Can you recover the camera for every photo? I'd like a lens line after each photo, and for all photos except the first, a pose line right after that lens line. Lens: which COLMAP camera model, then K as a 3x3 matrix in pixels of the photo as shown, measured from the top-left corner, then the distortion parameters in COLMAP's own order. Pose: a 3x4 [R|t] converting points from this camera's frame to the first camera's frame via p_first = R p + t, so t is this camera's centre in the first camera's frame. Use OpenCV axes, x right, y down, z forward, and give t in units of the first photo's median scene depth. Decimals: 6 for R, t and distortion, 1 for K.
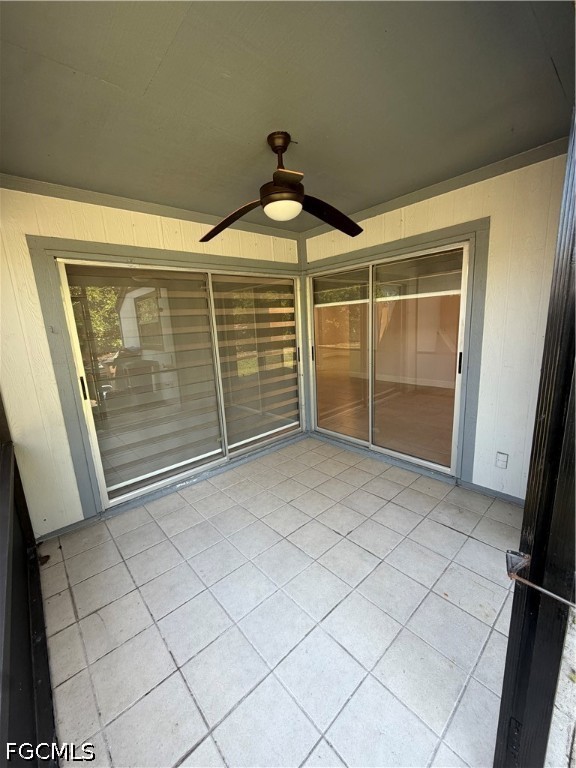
lens RADIAL K [[307.4, 0, 287.8], [0, 307.4, 383.9], [0, 0, 1]] dist [0.001822, -0.001182]
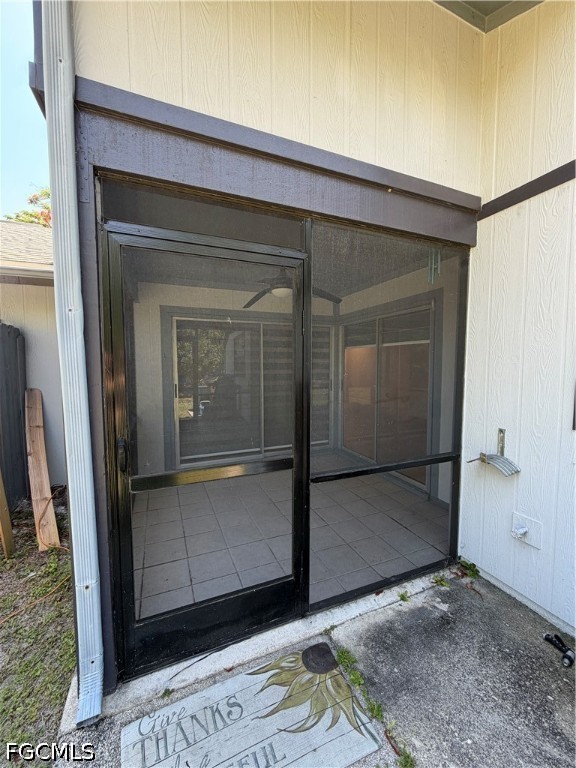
lens RADIAL K [[307.4, 0, 288.5], [0, 307.4, 383.8], [0, 0, 1]] dist [0.001822, -0.001182]
pose [[0.947043, 0.071155, -0.313124, 0.305468], [-0.108040, 0.988895, -0.102047, 0.052543], [0.302386, 0.130472, 0.944214, -0.276788]]
